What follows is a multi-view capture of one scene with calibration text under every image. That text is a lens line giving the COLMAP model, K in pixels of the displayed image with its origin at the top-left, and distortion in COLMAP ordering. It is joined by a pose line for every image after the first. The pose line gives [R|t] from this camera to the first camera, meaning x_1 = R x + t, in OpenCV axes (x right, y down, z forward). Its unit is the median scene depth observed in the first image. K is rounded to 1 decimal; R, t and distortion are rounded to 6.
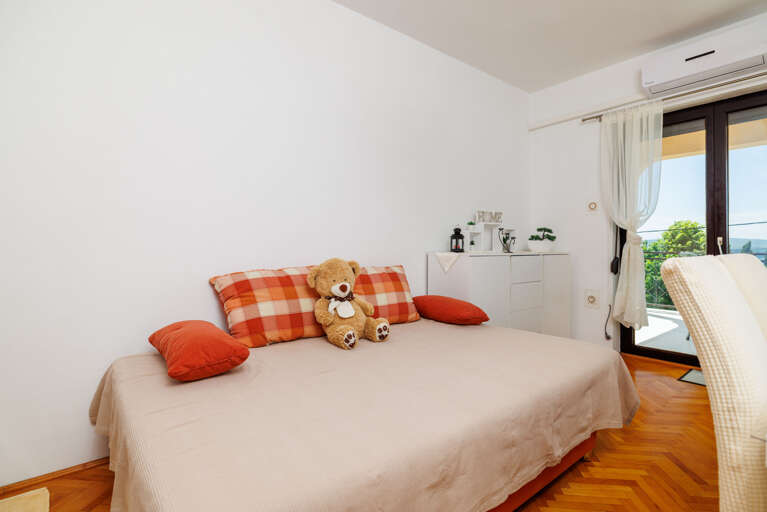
lens RADIAL K [[375.6, 0, 383.5], [0, 375.6, 256.0], [0, 0, 1]] dist [-0.004180, 0.000385]
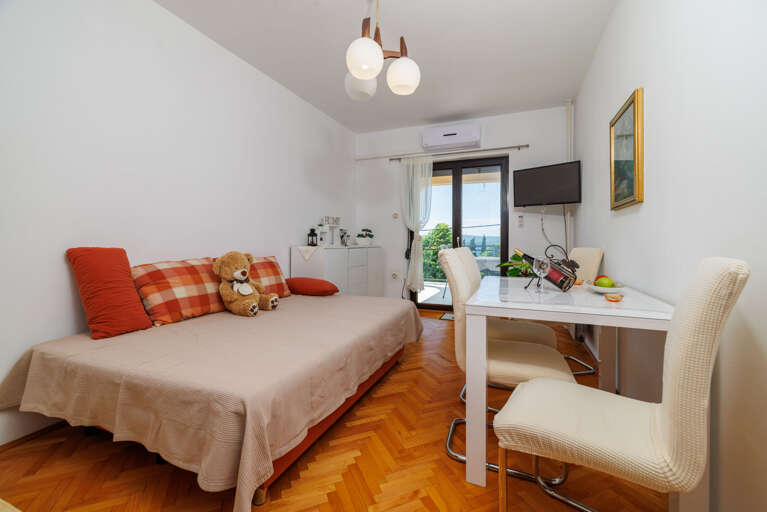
lens RADIAL K [[325.2, 0, 383.5], [0, 325.2, 256.0], [0, 0, 1]] dist [0.000771, 0.000018]
pose [[0.877899, -0.016868, 0.478548, -0.182194], [0.004068, 0.999606, 0.027772, -0.006341], [-0.478828, -0.022435, 0.877622, -0.220453]]
